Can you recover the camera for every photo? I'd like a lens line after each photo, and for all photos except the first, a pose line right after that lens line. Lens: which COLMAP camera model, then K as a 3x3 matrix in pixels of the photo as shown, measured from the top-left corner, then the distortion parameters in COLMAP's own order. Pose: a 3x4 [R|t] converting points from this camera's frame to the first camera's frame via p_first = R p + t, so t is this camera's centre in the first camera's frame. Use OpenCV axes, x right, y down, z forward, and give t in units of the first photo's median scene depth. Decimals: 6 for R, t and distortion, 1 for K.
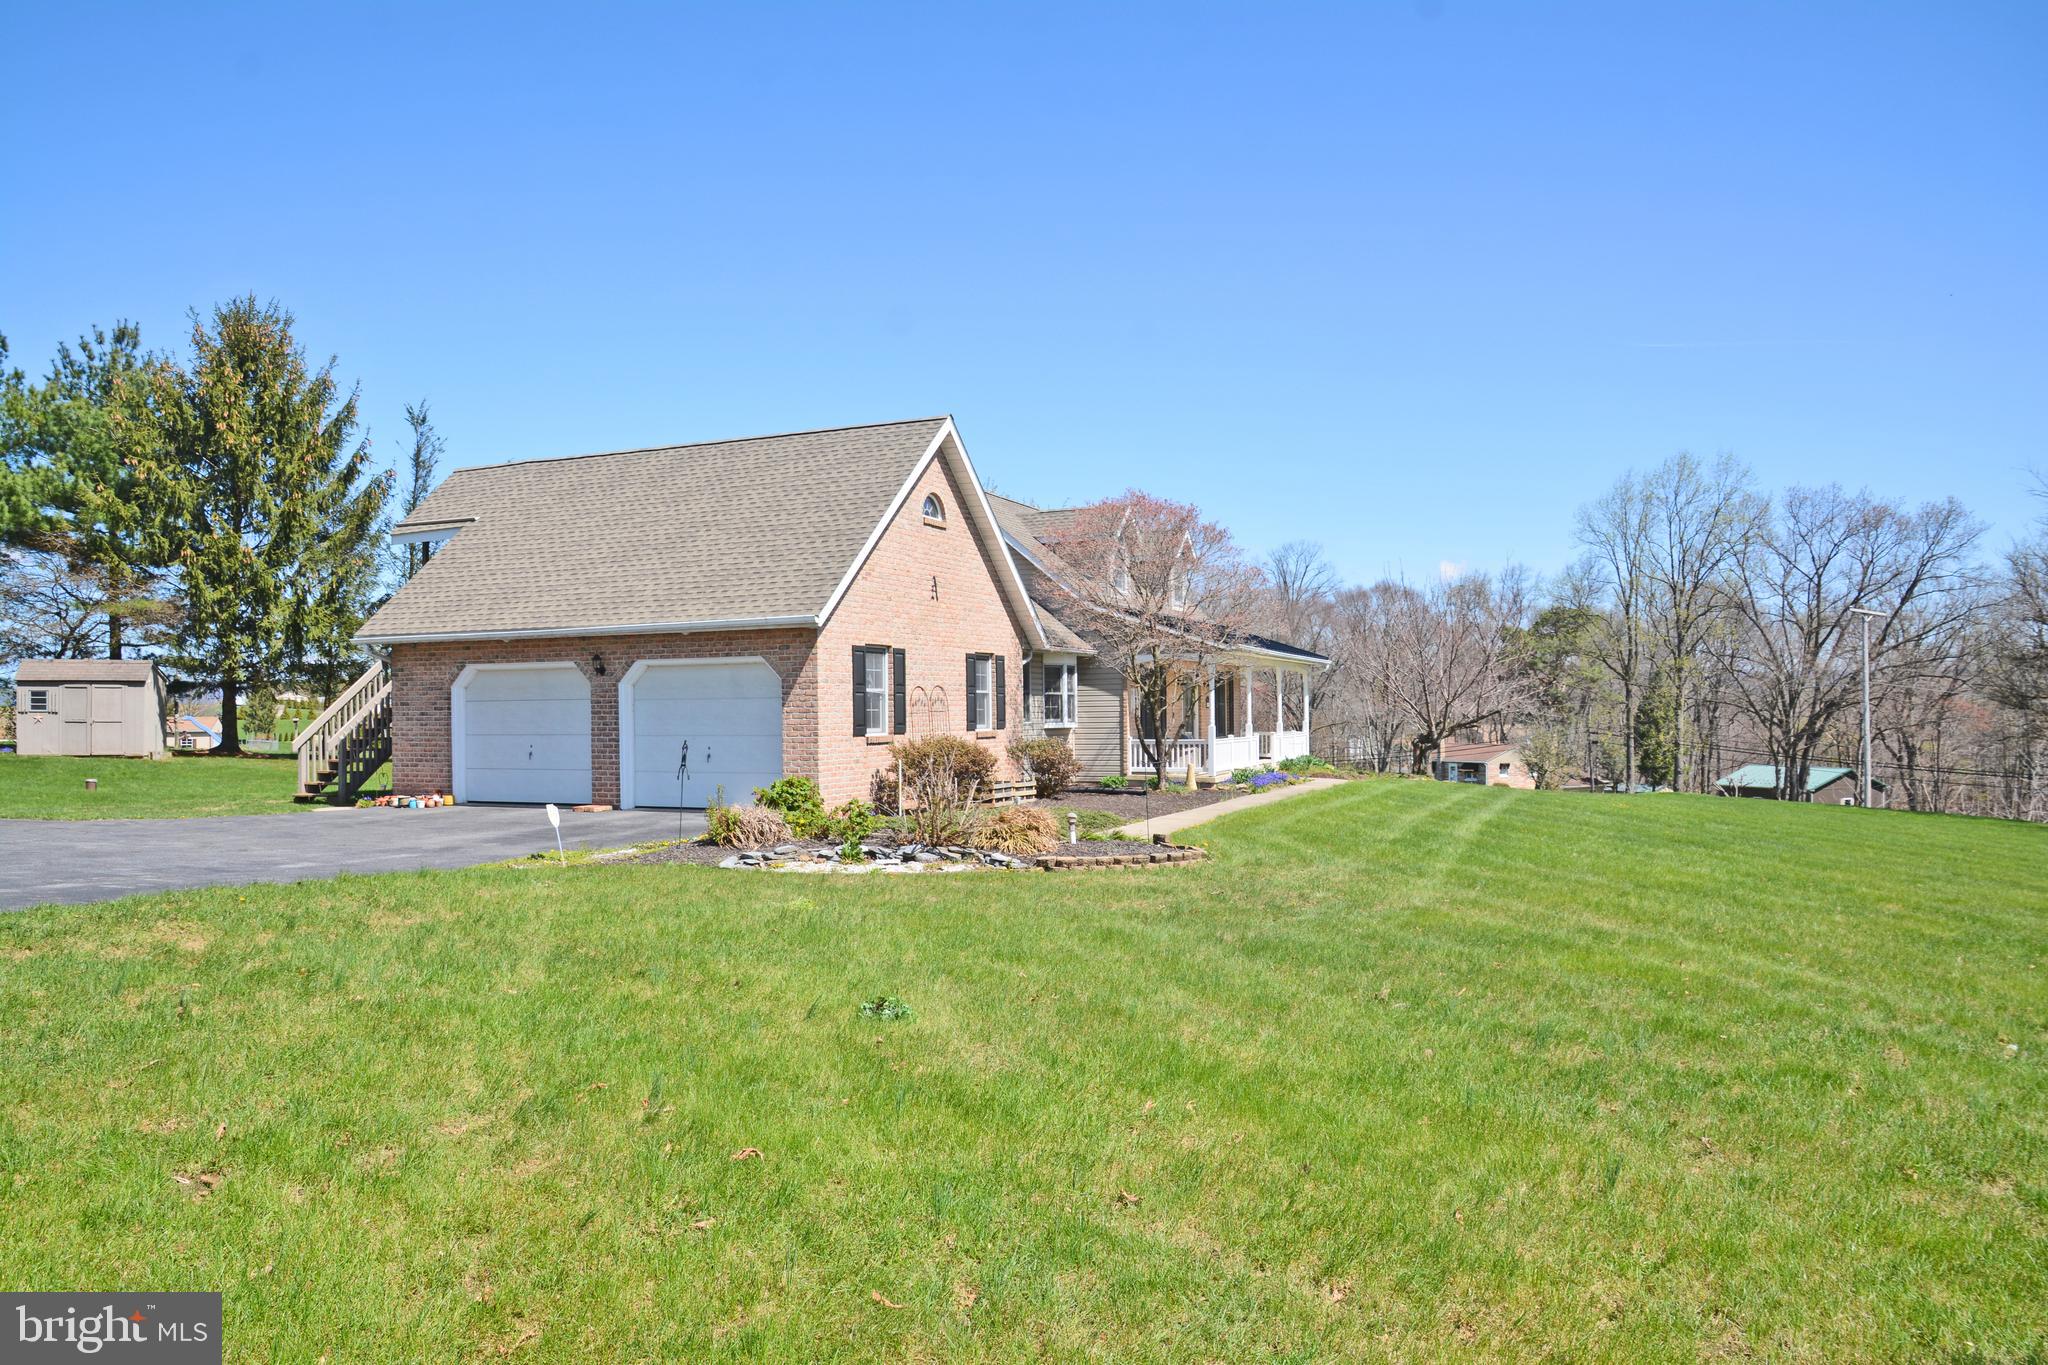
lens RADIAL K [[1401.1, 0, 1024.8], [0, 1401.1, 705.9], [0, 0, 1]] dist [-0.146182, 0.074927]
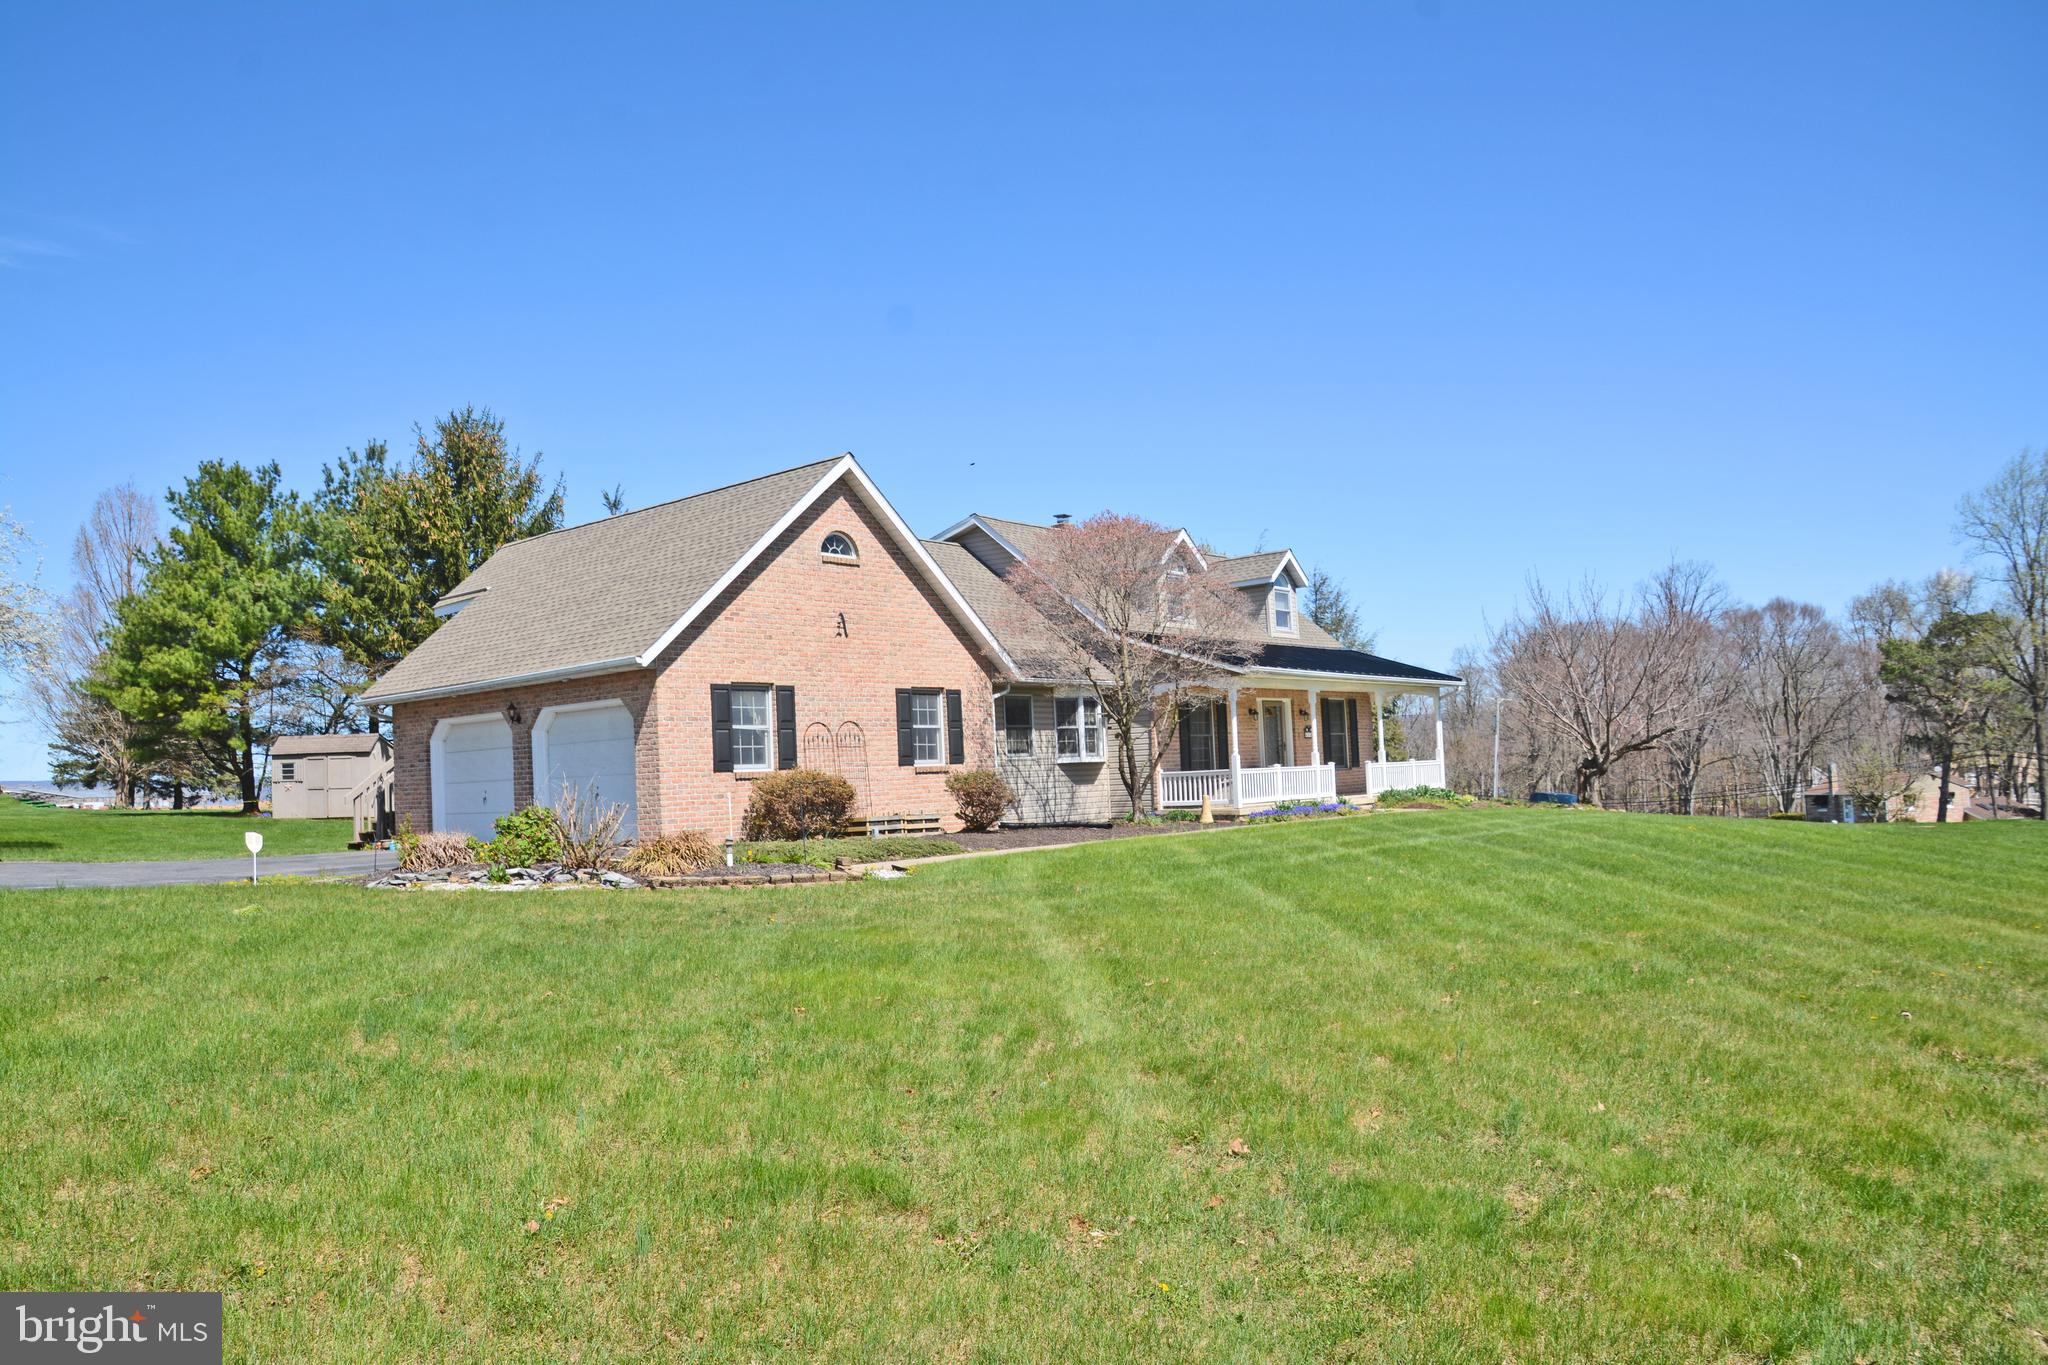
lens RADIAL K [[1404.1, 0, 1022.7], [0, 1404.1, 723.1], [0, 0, 1]] dist [-0.108392, 0.000853]
pose [[0.952693, -0.043474, -0.300808, 0.311942], [0.034966, 0.998823, -0.033610, 0.021844], [0.301915, 0.021502, 0.953092, 0.066693]]
